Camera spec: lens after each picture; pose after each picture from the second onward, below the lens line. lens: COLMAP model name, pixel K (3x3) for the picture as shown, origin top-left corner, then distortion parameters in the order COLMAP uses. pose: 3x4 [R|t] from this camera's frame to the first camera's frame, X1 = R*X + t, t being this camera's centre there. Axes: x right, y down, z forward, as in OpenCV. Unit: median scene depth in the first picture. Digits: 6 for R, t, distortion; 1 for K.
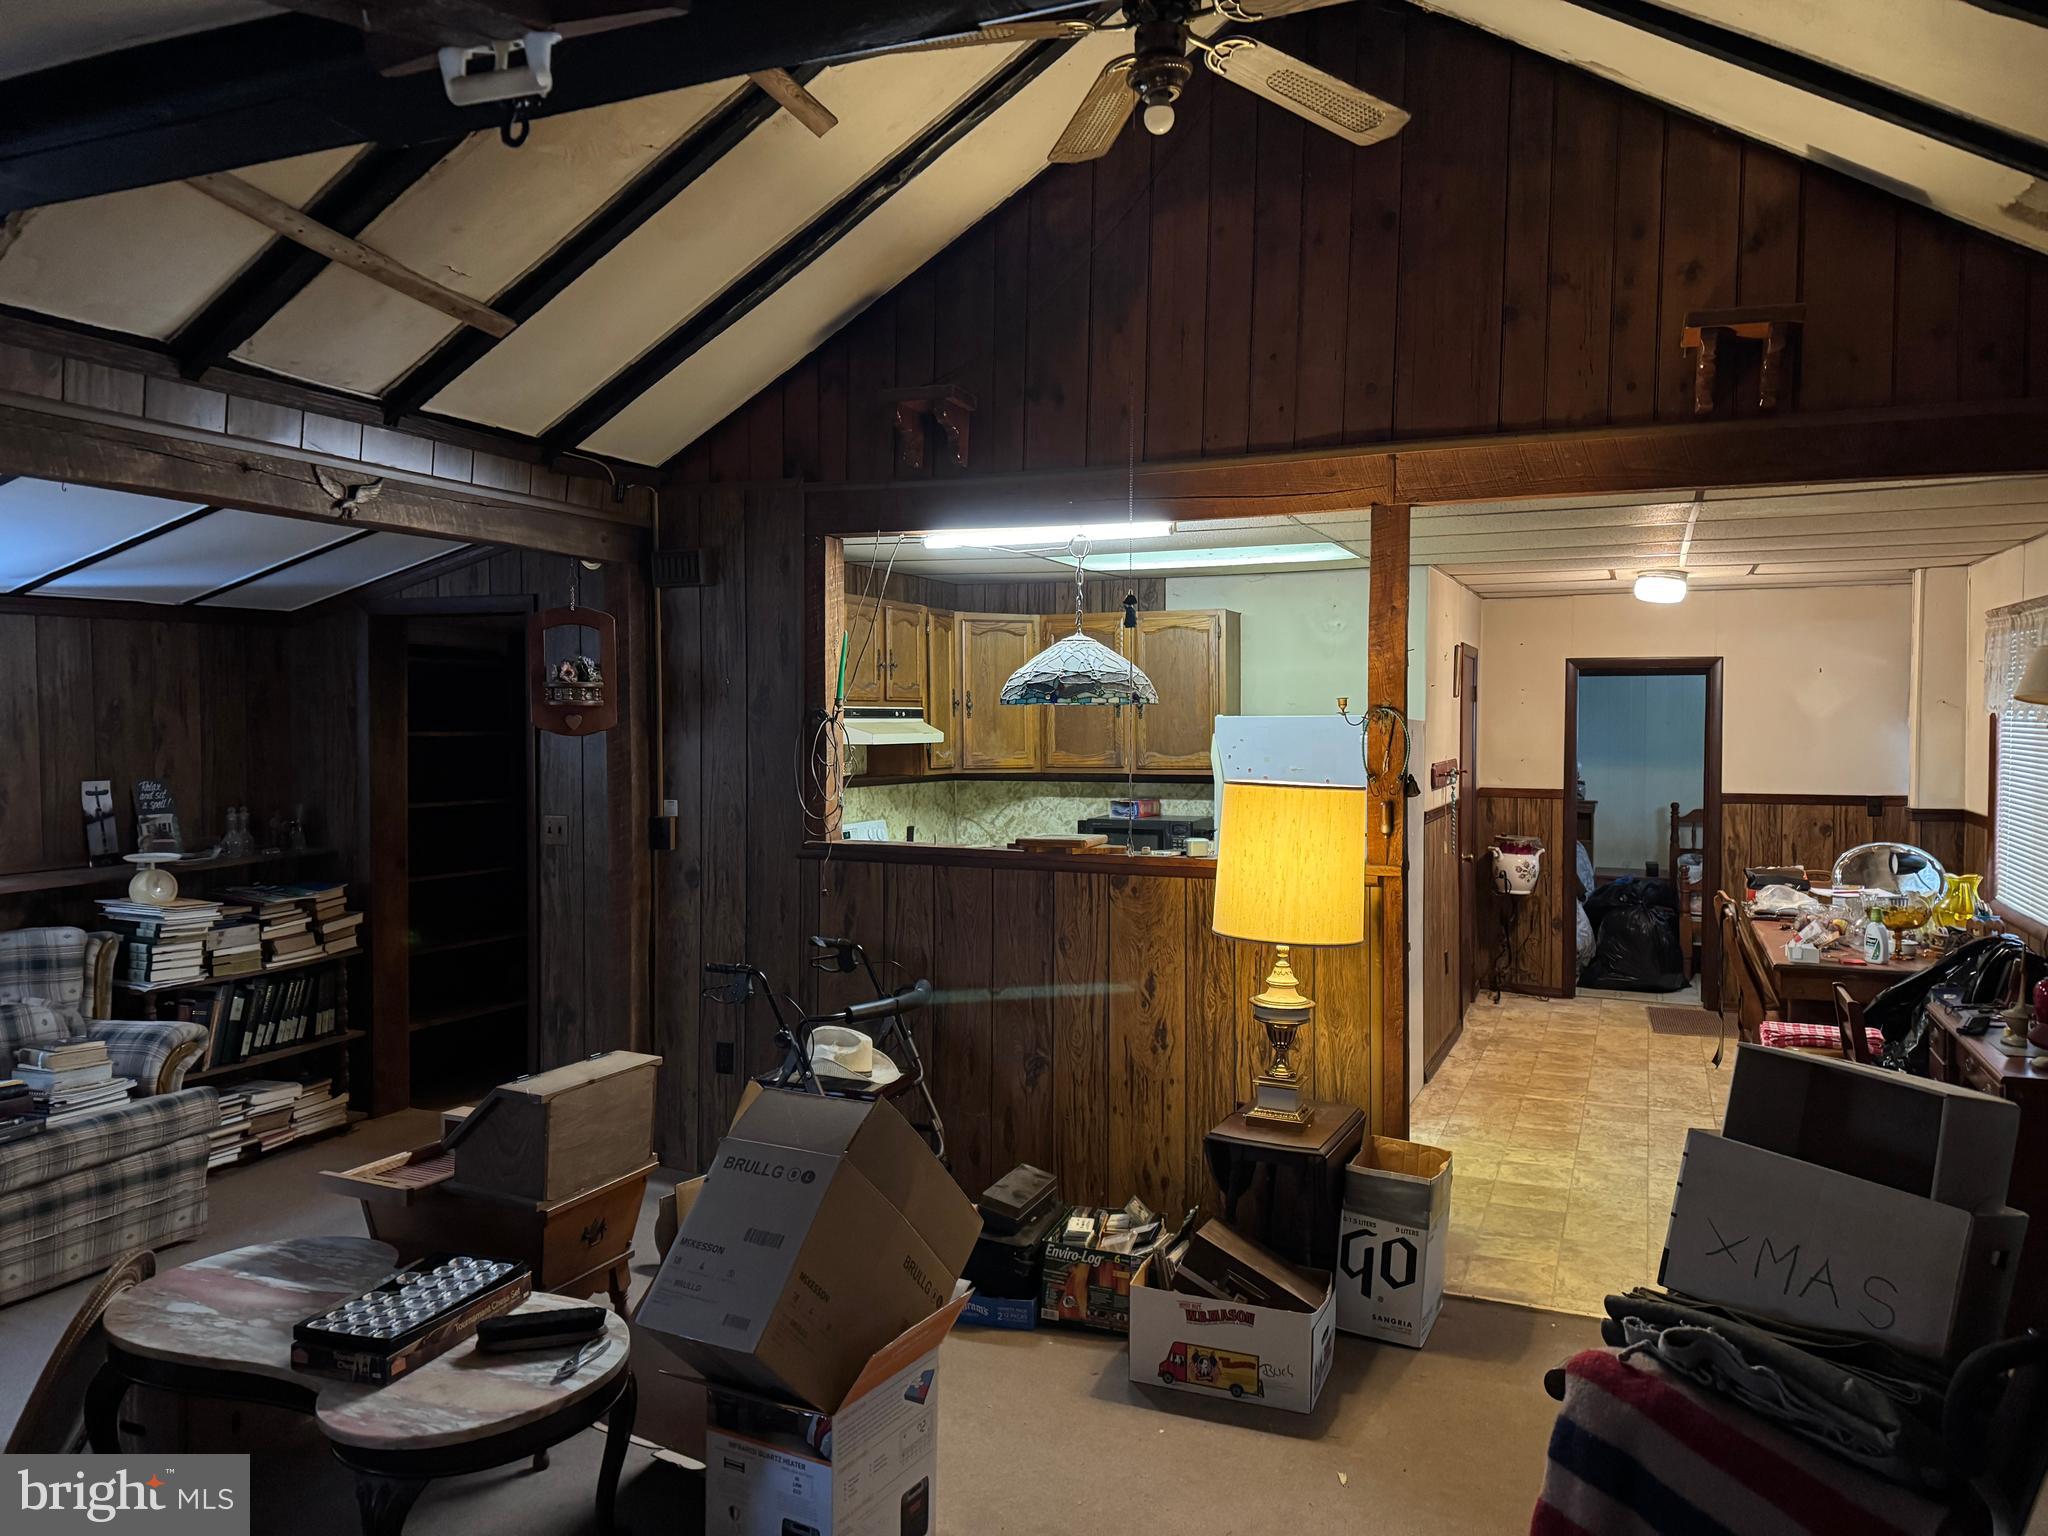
lens RADIAL K [[1436.7, 0, 1024.0], [0, 1436.7, 768.0], [0, 0, 1]] dist [0.090041, -0.106206]
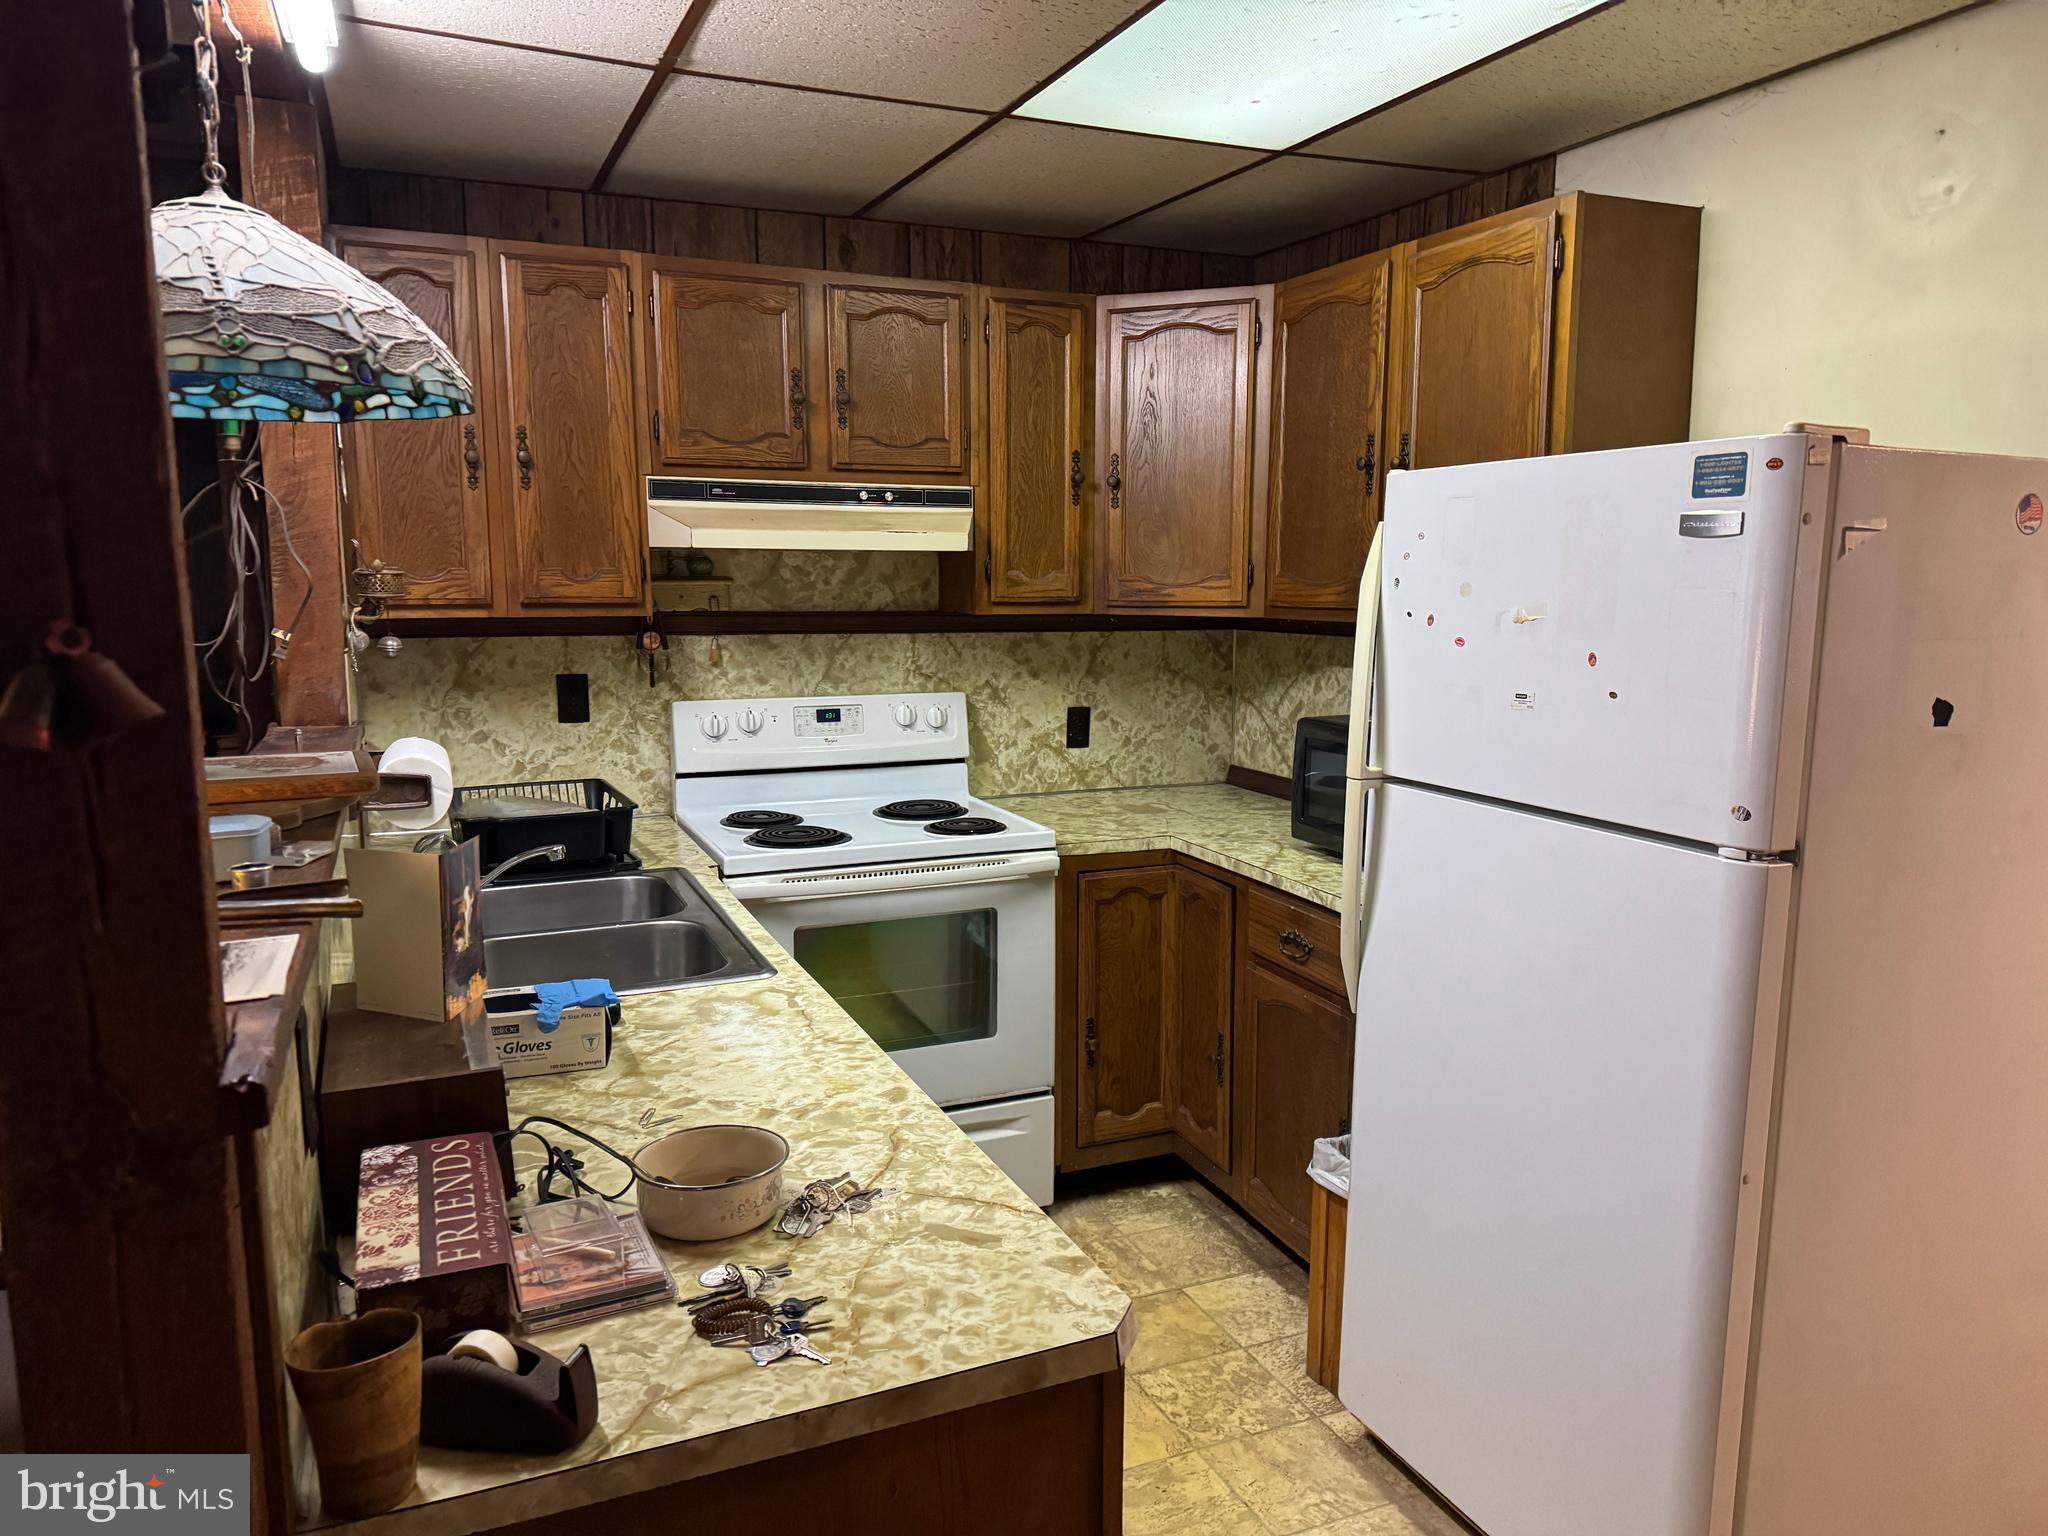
lens RADIAL K [[1436.7, 0, 1024.0], [0, 1436.7, 768.0], [0, 0, 1]] dist [0.090041, -0.106206]
pose [[0.735046, 0.096507, -0.671114, 0.290685], [-0.024546, 0.992957, 0.115904, -0.000948], [0.677573, -0.068722, 0.732238, 0.581292]]
